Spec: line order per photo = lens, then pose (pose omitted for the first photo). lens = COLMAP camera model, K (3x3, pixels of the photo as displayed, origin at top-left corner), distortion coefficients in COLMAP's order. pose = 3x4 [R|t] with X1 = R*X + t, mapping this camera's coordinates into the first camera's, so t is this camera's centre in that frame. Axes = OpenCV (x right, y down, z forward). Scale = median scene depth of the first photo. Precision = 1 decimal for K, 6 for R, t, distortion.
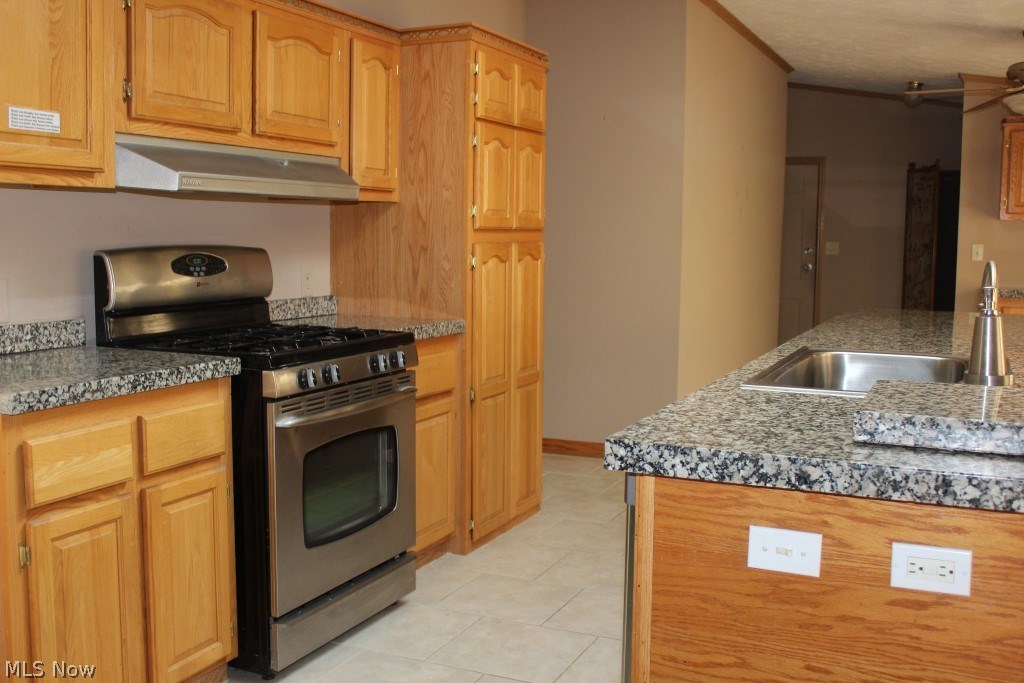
lens RADIAL K [[1045.5, 0, 512.0], [0, 1045.5, 341.5], [0, 0, 1]] dist [-0.110942, 0.129045]
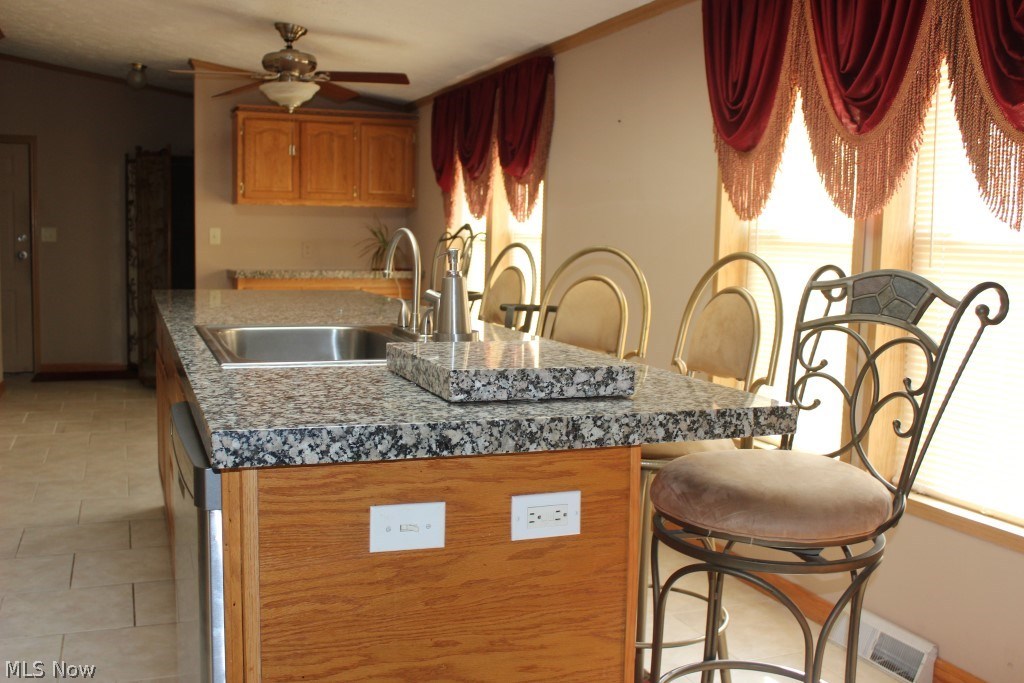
lens RADIAL K [[1045.5, 0, 512.0], [0, 1045.5, 341.5], [0, 0, 1]] dist [-0.110942, 0.129045]
pose [[0.706821, -0.067294, 0.704184, -0.320983], [0.062346, 0.997517, 0.032747, 0.012172], [-0.704639, 0.020756, 0.709262, 0.273784]]
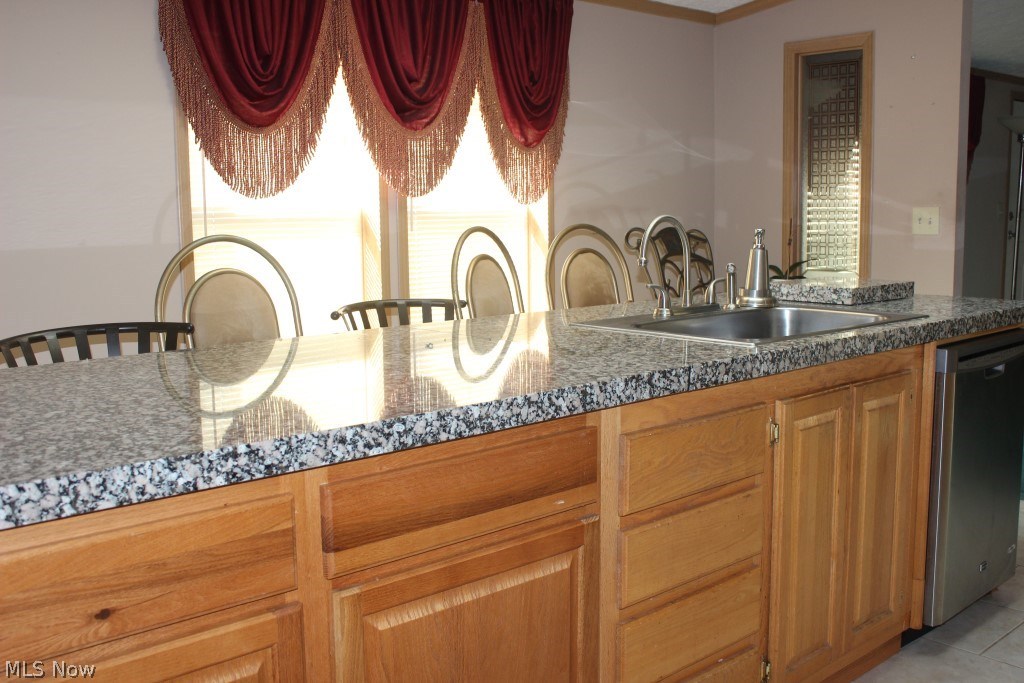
lens RADIAL K [[1045.5, 0, 512.0], [0, 1045.5, 341.5], [0, 0, 1]] dist [-0.110942, 0.129045]
pose [[-0.923917, -0.061346, 0.377644, -0.024992], [0.031824, 0.971318, 0.235644, -0.161047], [-0.381268, 0.229733, -0.895465, 1.738155]]
